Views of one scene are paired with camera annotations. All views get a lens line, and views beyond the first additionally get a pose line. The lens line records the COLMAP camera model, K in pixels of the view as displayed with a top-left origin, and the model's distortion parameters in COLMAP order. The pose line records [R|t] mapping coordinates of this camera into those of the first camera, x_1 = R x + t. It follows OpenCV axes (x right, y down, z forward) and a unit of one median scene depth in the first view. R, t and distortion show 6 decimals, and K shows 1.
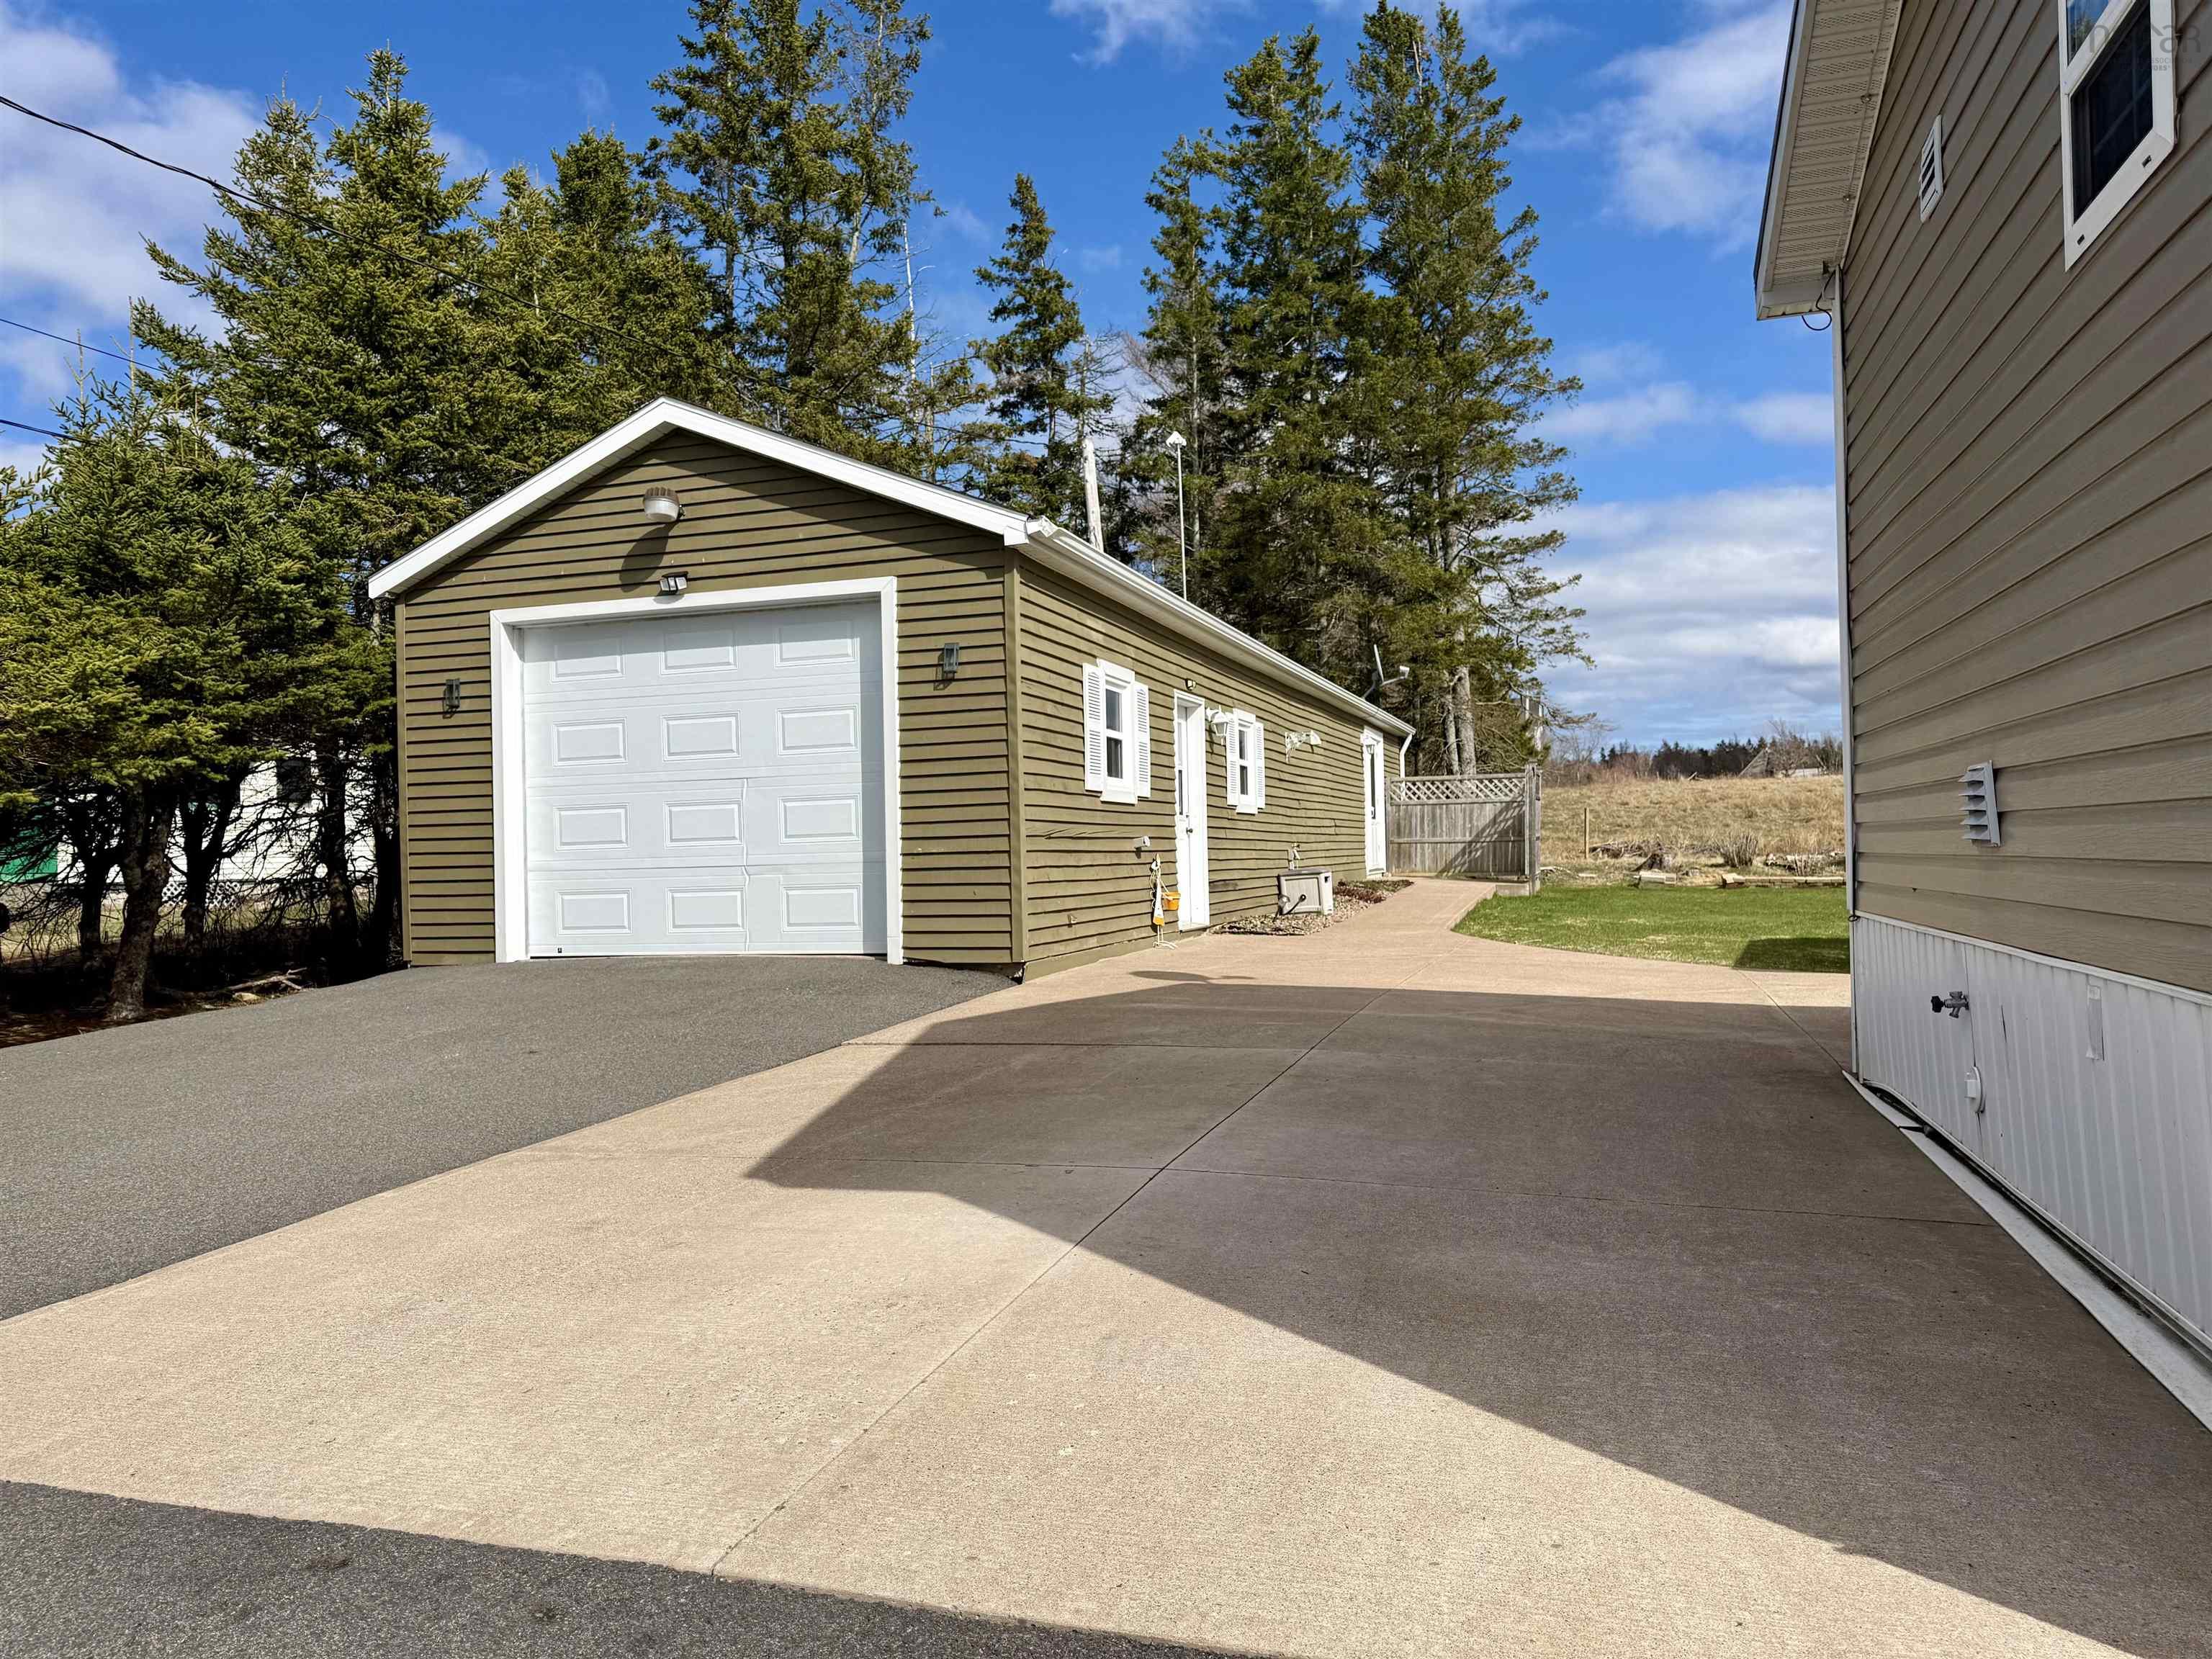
lens RADIAL K [[1511.3, 0, 1055.5], [0, 1511.3, 828.6], [0, 0, 1]] dist [0.129667, -0.002109]
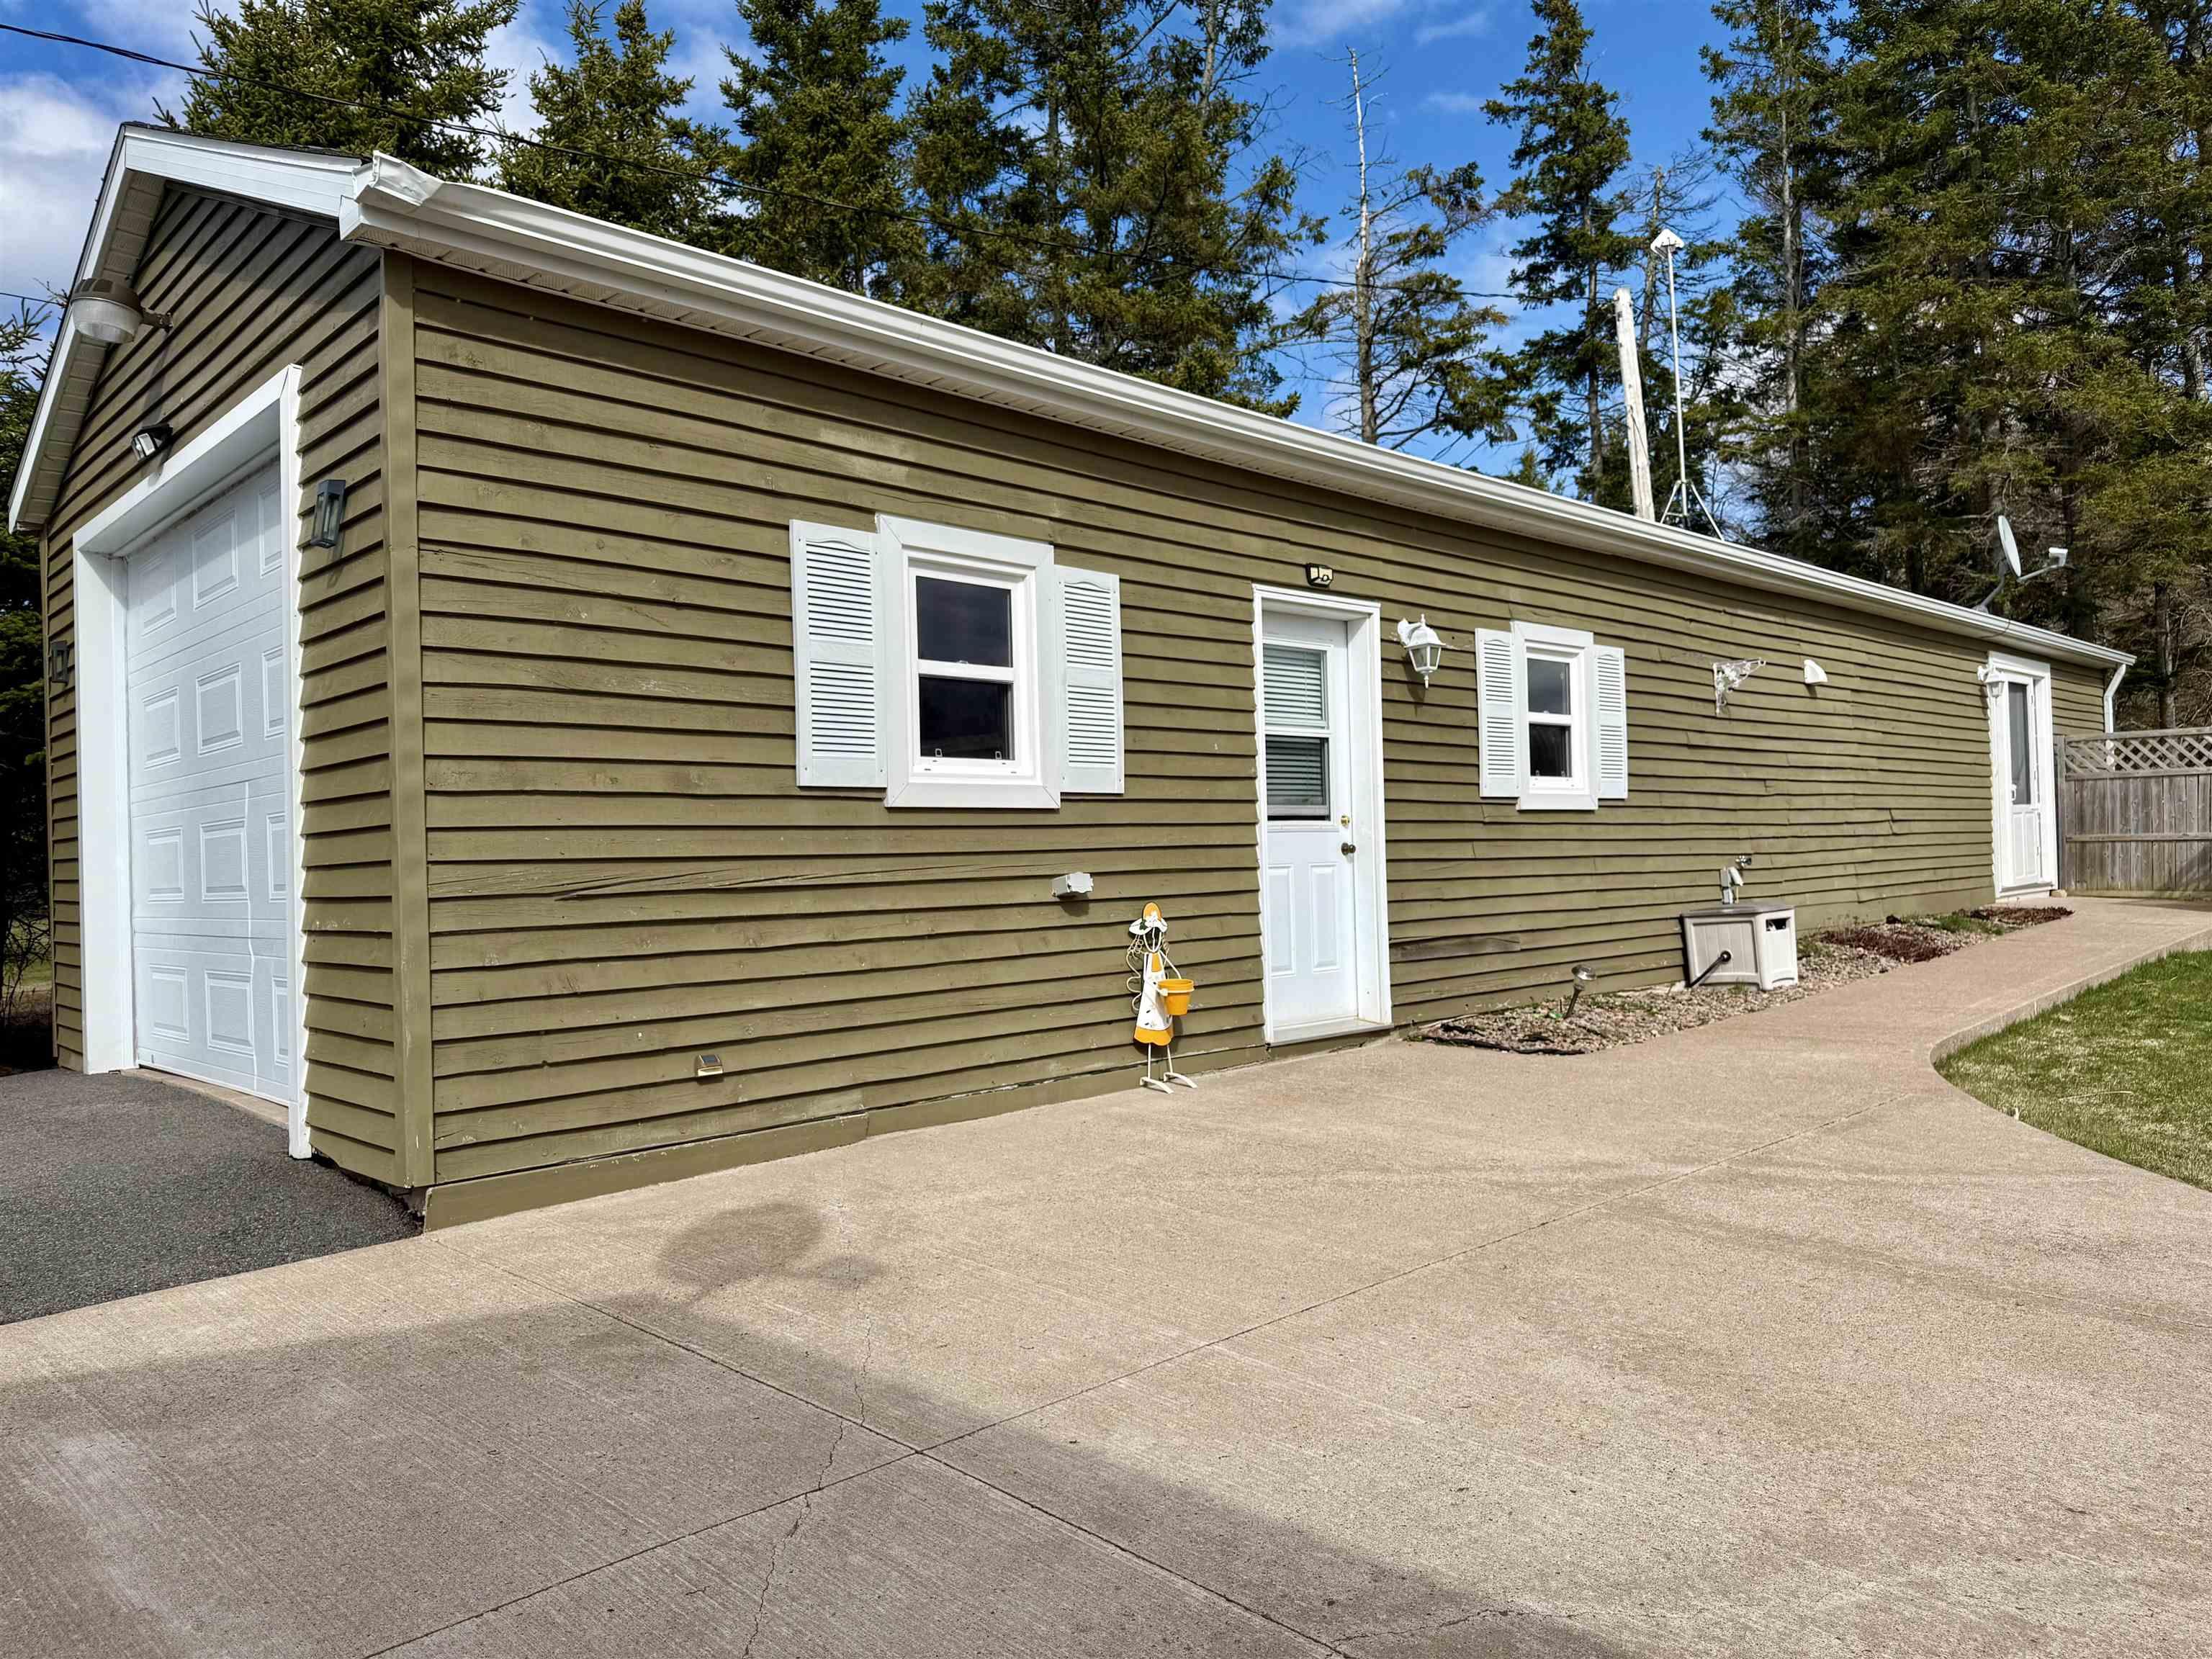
lens RADIAL K [[1541.0, 0, 1110.4], [0, 1541.0, 796.7], [0, 0, 1]] dist [0.134882, -0.204929]
pose [[0.907555, -0.017652, -0.419563, 0.148574], [0.013777, 0.999830, -0.012265, -0.006991], [0.419708, 0.005351, 0.907644, 0.282628]]
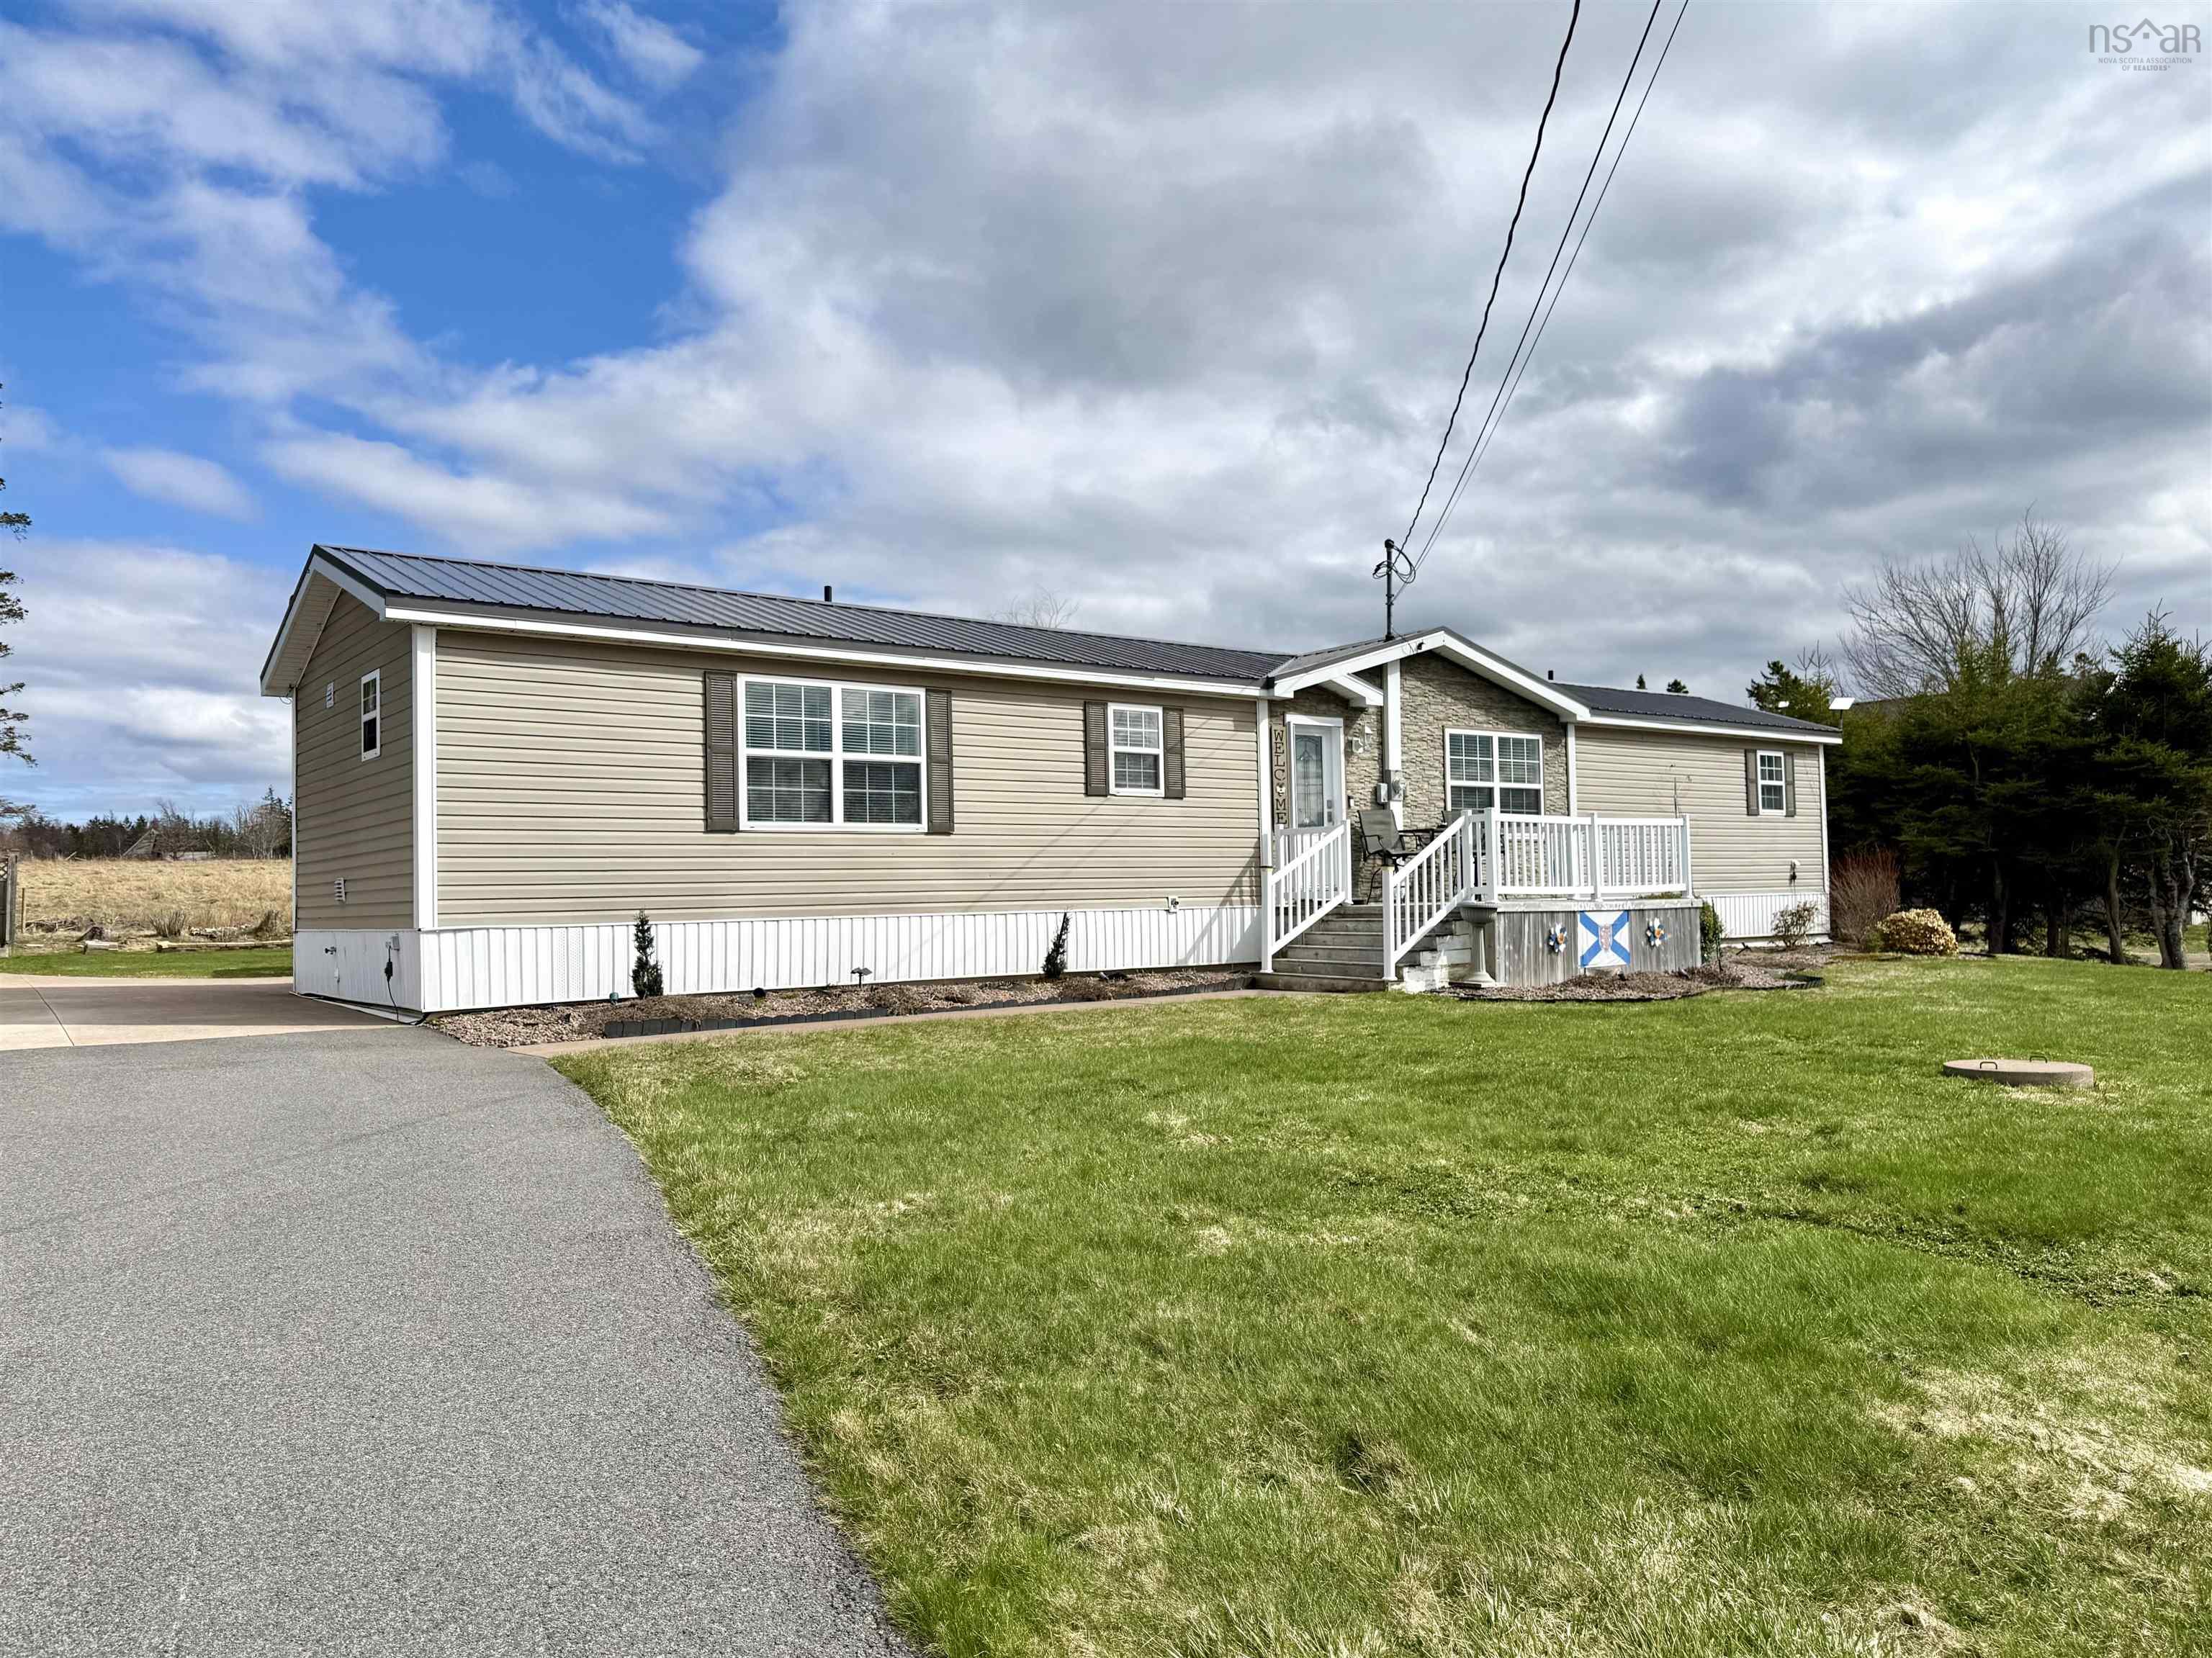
lens RADIAL K [[1511.2, 0, 1055.5], [0, 1511.2, 828.1], [0, 0, 1]] dist [0.129667, -0.002109]
pose [[0.577454, 0.051863, 0.814774, -0.201810], [-0.008060, 0.998294, -0.057832, 0.004943], [-0.816383, 0.026829, 0.576887, -0.350345]]
